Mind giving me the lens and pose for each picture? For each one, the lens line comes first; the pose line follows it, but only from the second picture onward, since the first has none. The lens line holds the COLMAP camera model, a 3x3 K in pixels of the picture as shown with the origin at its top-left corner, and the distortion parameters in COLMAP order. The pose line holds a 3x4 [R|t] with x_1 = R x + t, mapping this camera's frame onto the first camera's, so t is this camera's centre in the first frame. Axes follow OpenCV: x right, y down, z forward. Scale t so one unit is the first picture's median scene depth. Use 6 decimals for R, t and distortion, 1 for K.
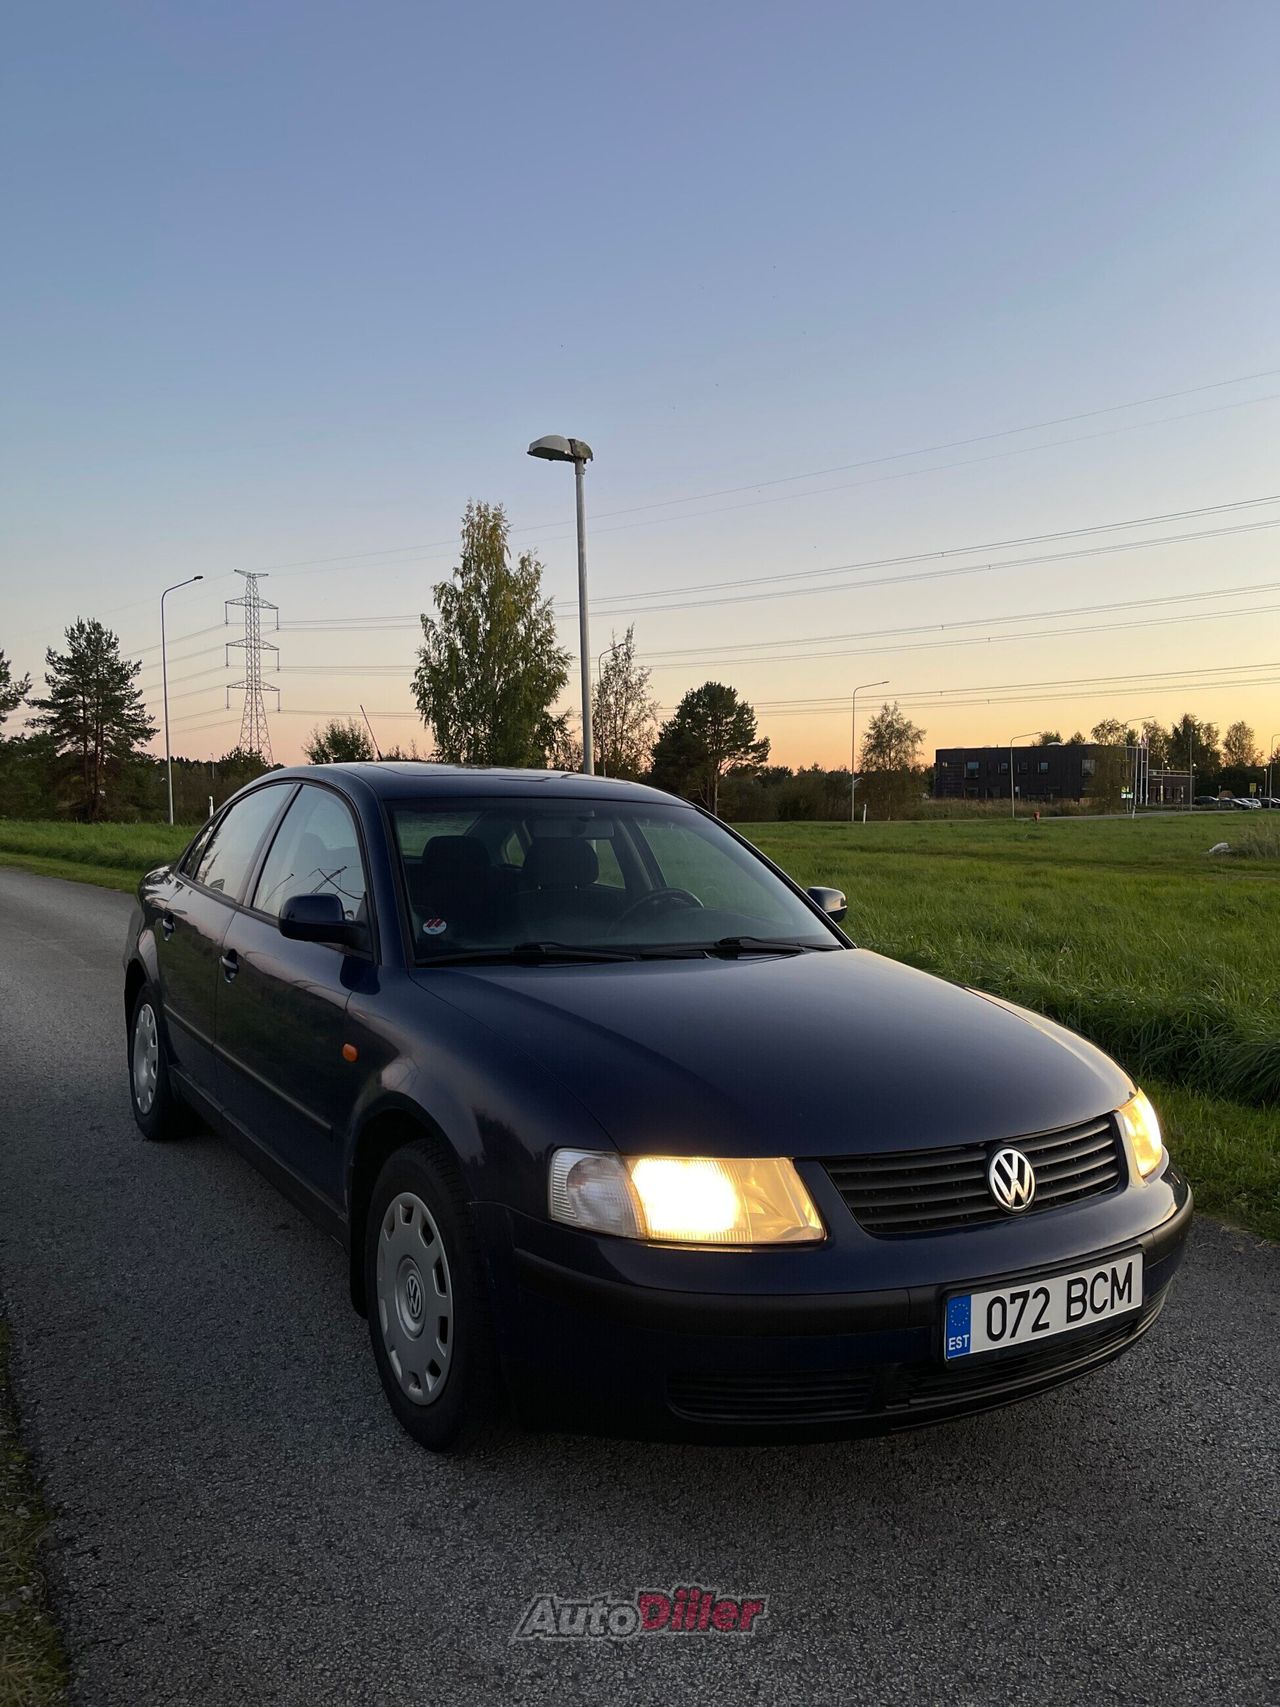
lens RADIAL K [[1261.4, 0, 640.0], [0, 1261.4, 853.5], [0, 0, 1]] dist [-0.005622, -0.003574]
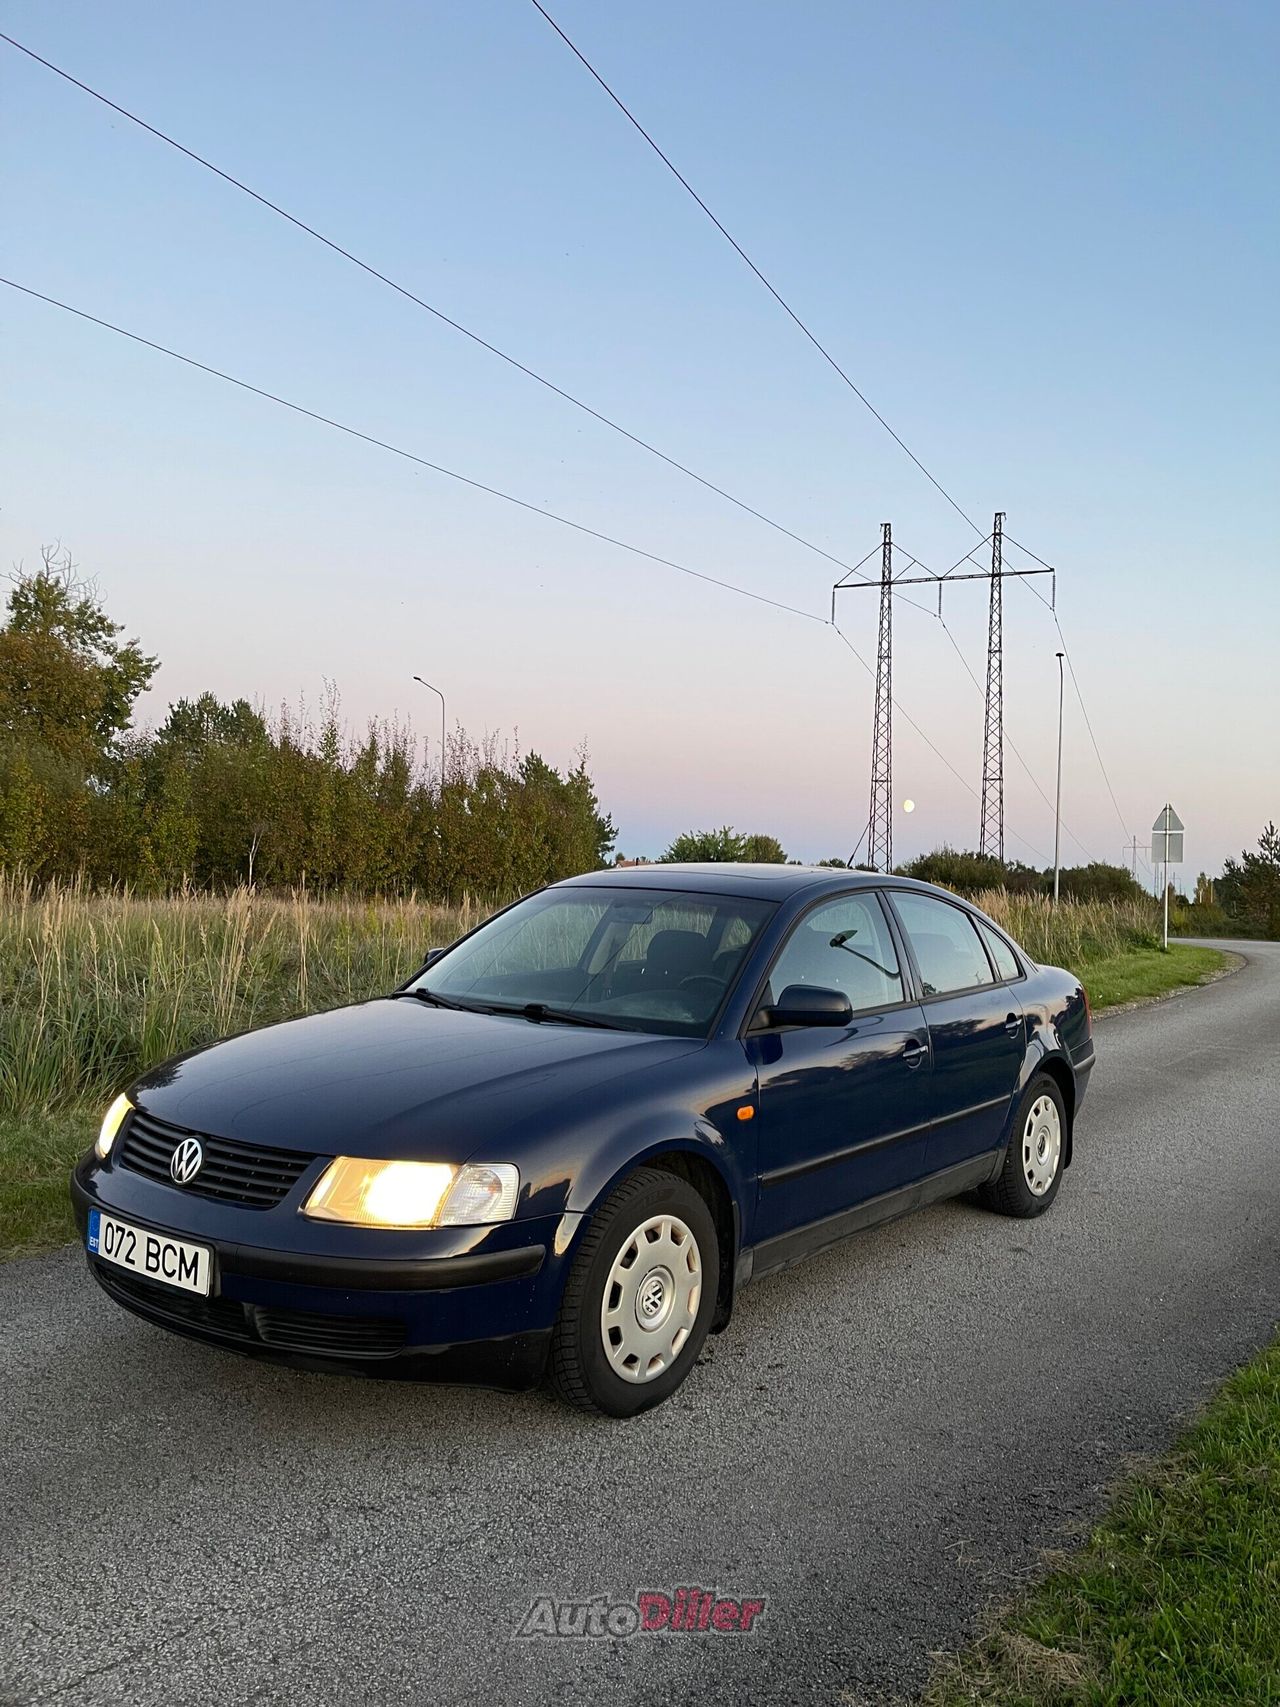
lens RADIAL K [[1261.4, 0, 640.0], [0, 1261.4, 853.5], [0, 0, 1]] dist [-0.005622, -0.003574]
pose [[0.356212, -0.045875, -0.933278, 1.719942], [-0.046430, 0.996691, -0.066714, 0.002173], [0.933251, 0.067096, 0.352904, 0.956620]]
